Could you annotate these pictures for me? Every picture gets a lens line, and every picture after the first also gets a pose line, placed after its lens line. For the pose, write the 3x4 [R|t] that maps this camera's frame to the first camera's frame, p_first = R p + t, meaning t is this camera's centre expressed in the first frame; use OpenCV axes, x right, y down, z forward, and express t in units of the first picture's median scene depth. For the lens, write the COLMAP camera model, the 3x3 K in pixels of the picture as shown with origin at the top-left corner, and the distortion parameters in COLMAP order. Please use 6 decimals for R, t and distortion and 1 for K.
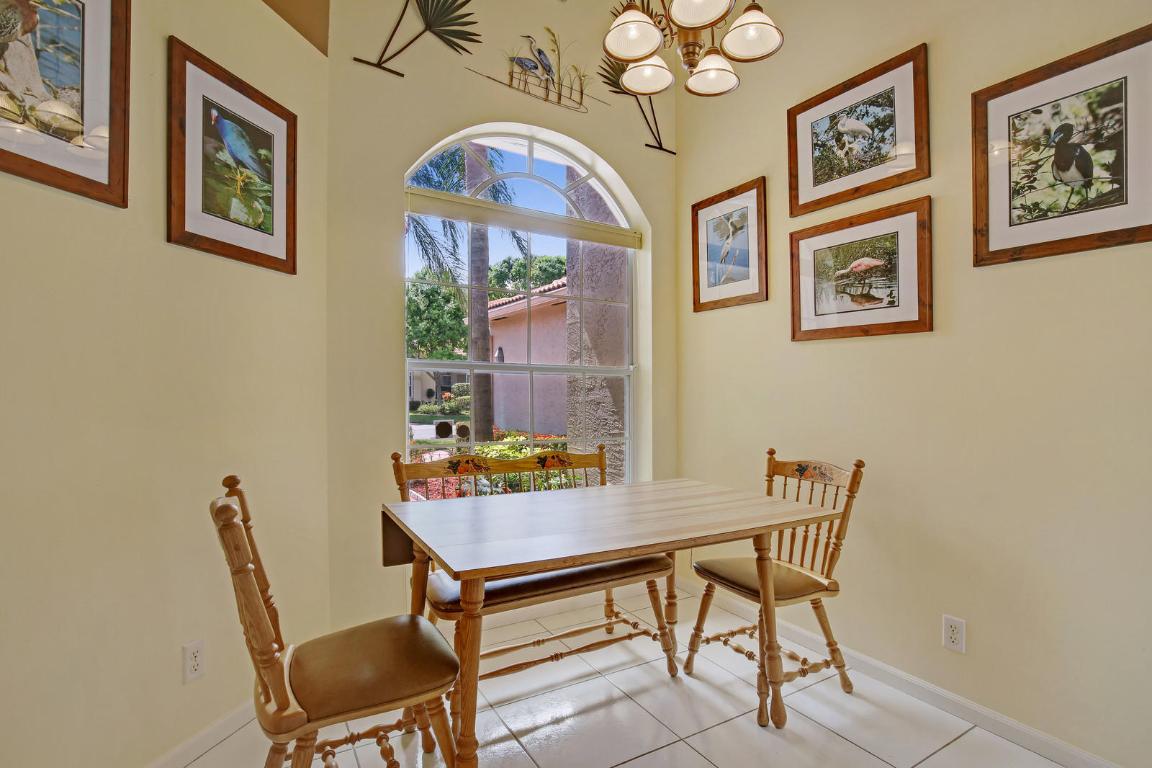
lens RADIAL K [[543.6, 0, 583.8], [0, 543.6, 390.0], [0, 0, 1]] dist [-0.034457, 0.005571]
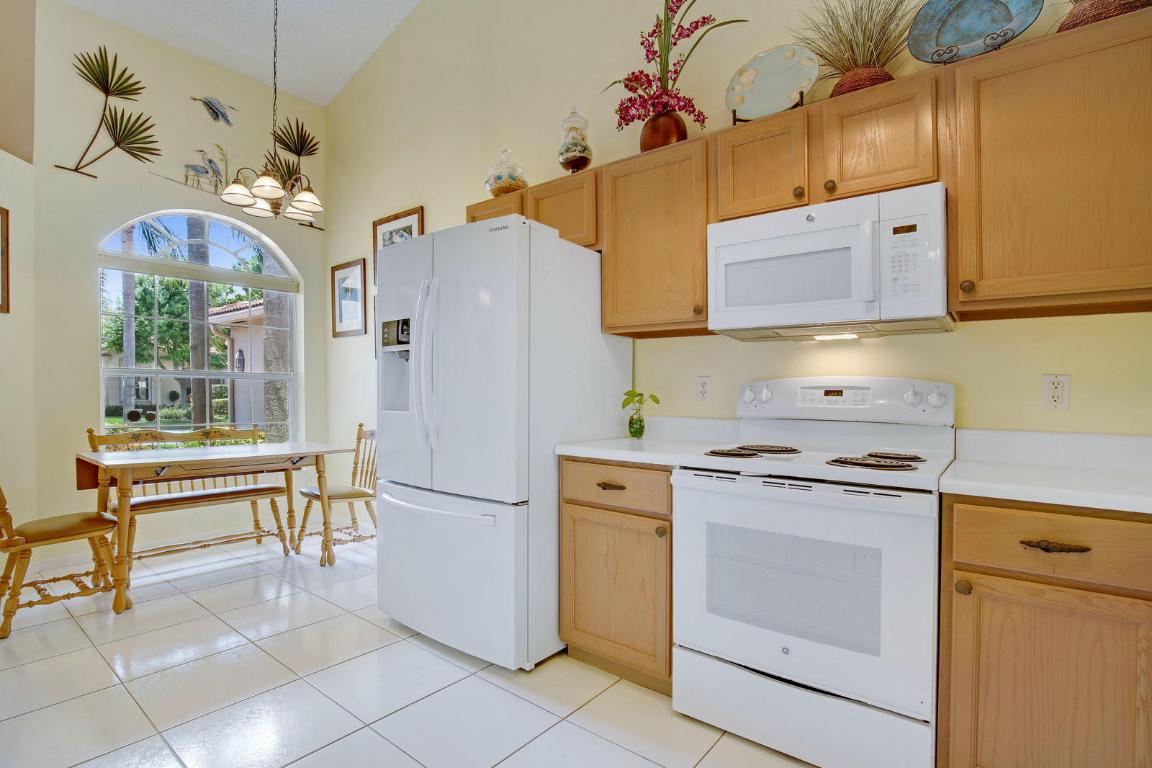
lens RADIAL K [[543.6, 0, 568.3], [0, 543.6, 395.3], [0, 0, 1]] dist [-0.034457, 0.005571]
pose [[0.938544, -0.004783, 0.345128, 0.364427], [0.002571, 0.999973, 0.006866, 0.011279], [-0.345151, -0.005557, 0.938531, -0.791855]]
